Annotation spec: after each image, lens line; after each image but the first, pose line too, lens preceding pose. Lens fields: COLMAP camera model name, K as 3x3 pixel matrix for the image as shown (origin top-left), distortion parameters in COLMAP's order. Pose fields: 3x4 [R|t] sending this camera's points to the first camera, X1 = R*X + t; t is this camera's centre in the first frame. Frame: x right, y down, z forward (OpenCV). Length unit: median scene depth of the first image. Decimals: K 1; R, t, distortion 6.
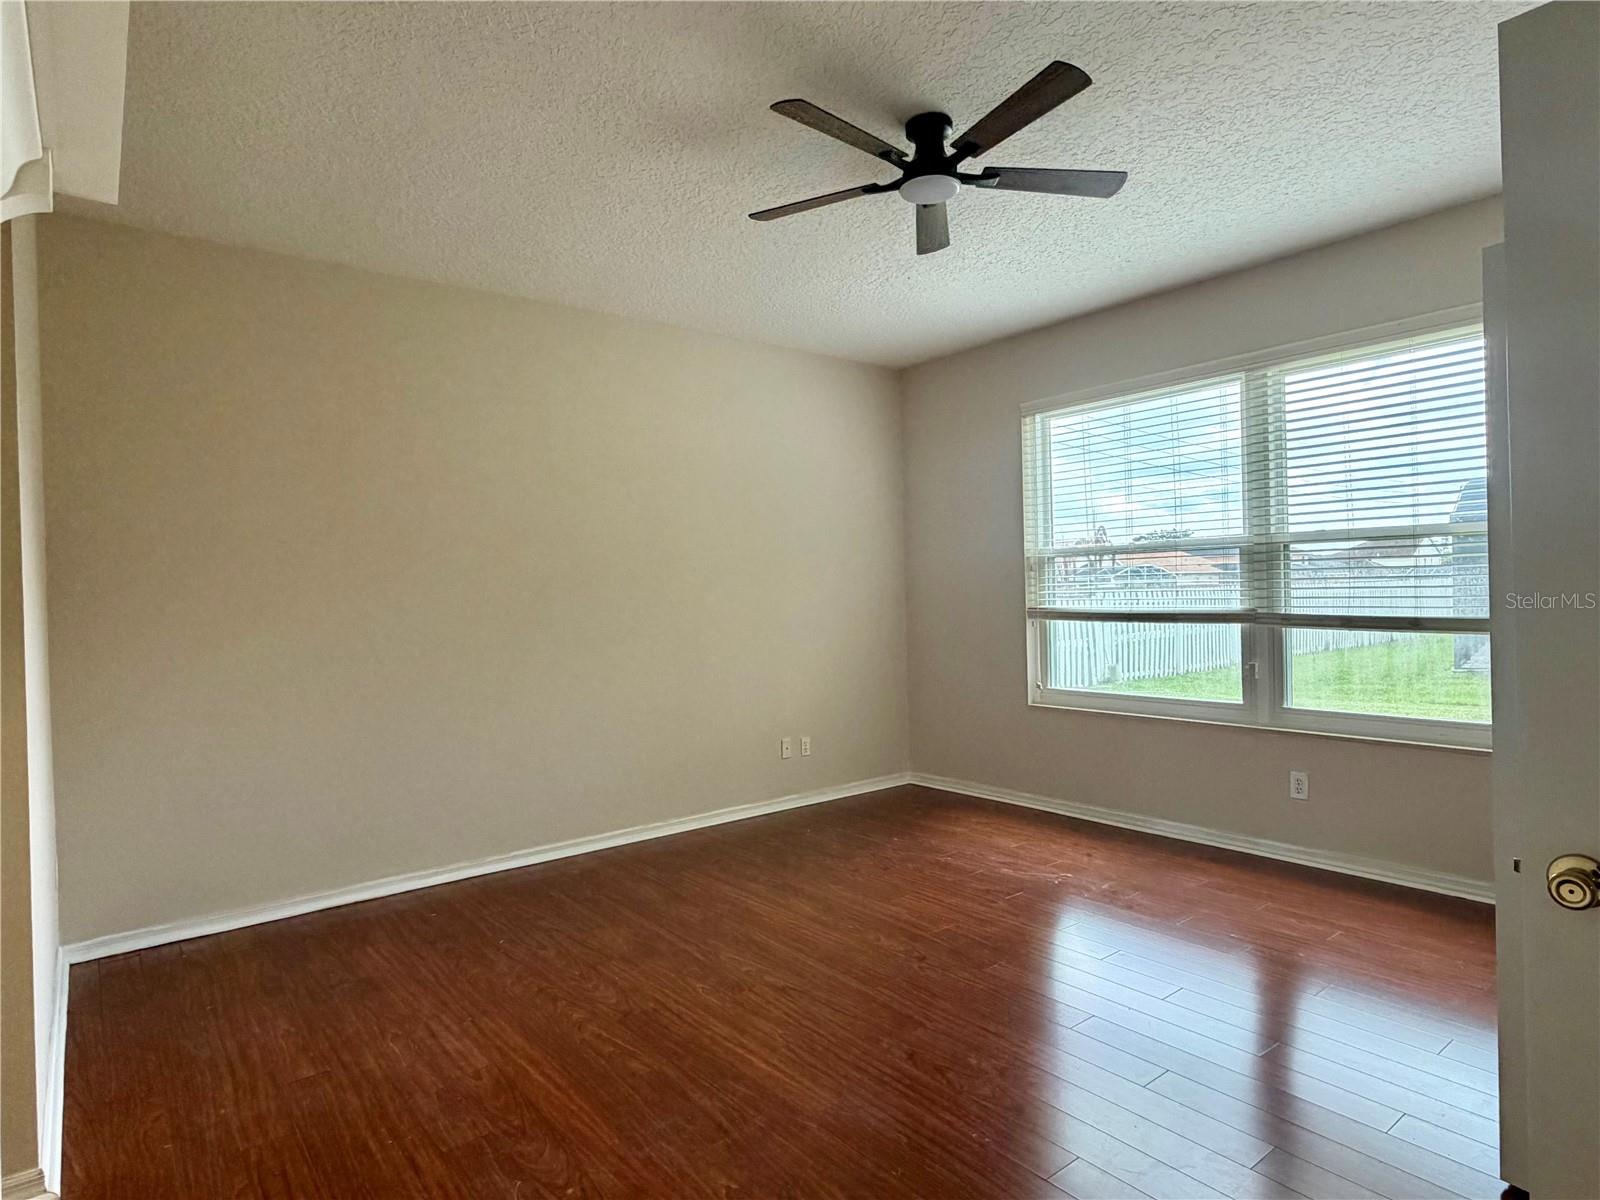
lens RADIAL K [[893.8, 0, 794.2], [0, 893.8, 602.4], [0, 0, 1]] dist [0.005198, -0.001391]
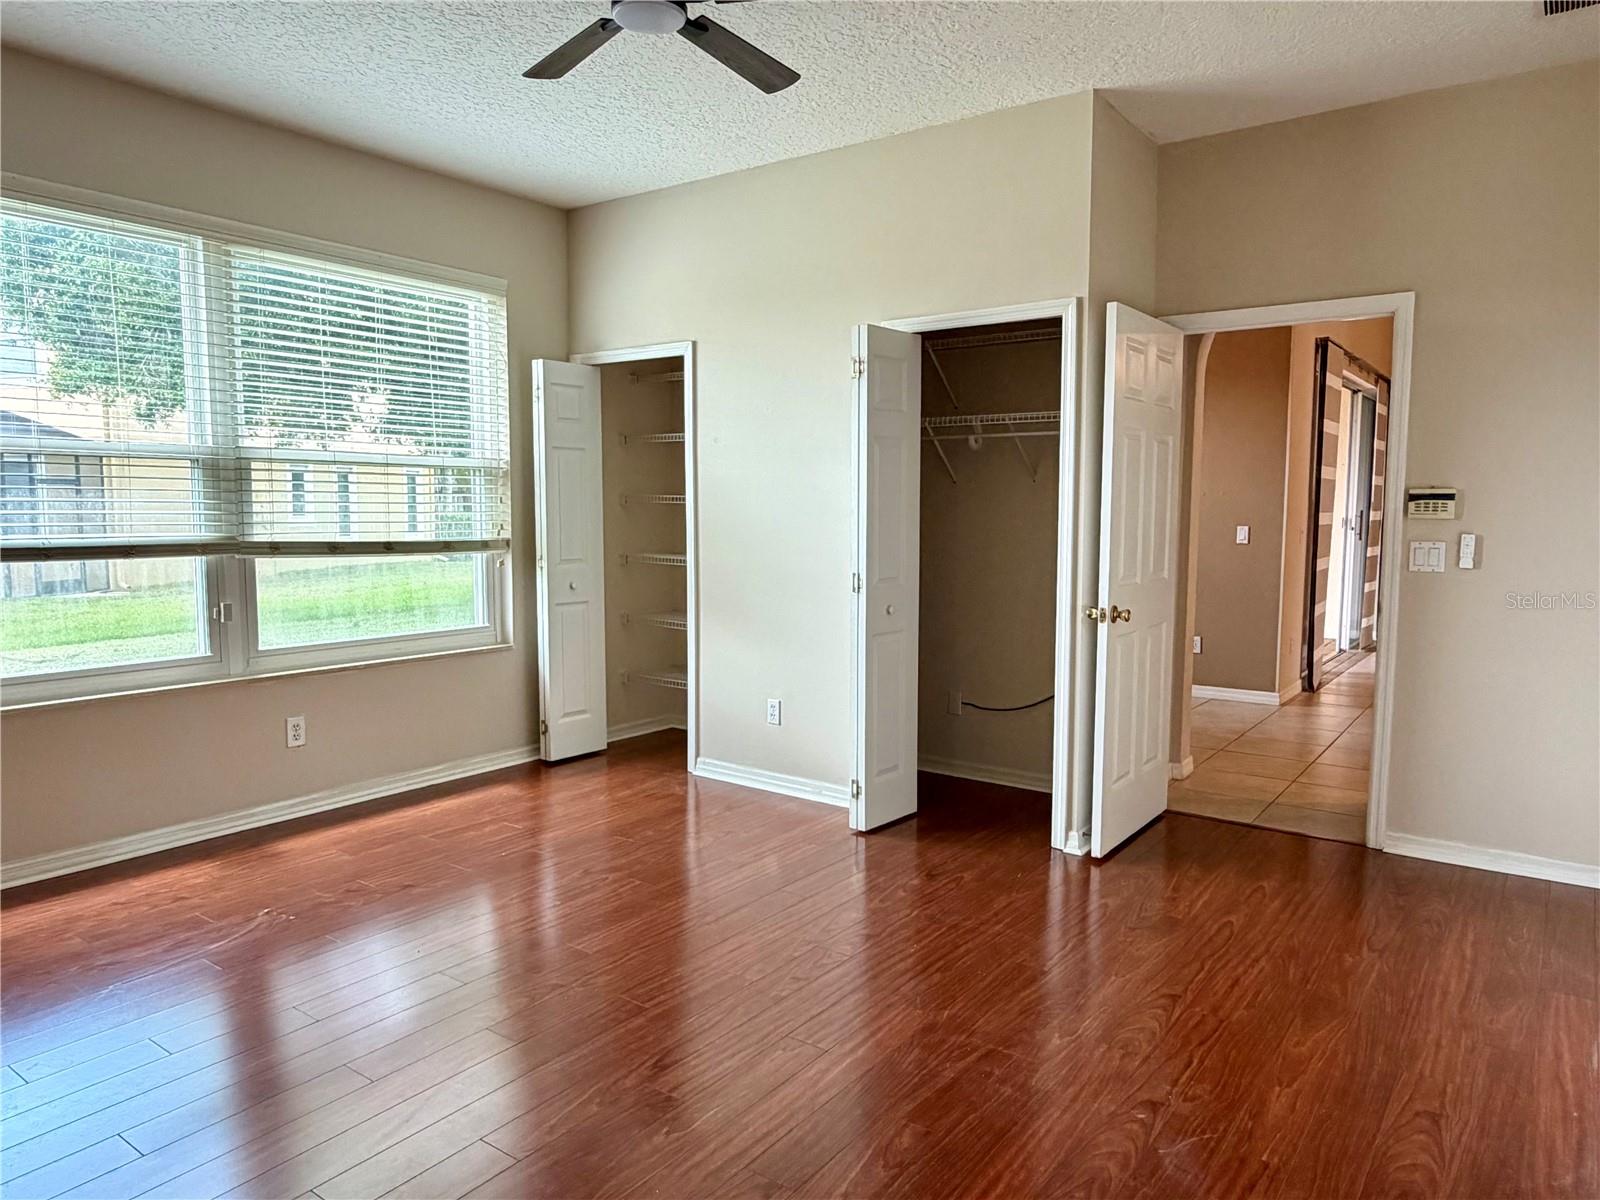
lens RADIAL K [[1060.4, 0, 794.4], [0, 1060.4, 597.1], [0, 0, 1]] dist [0.004763, 0.006974]
pose [[-0.253955, -0.064595, 0.965057, -0.572085], [0.010877, 0.997514, 0.069629, 0.000108], [-0.967155, 0.028180, -0.252621, 0.756651]]
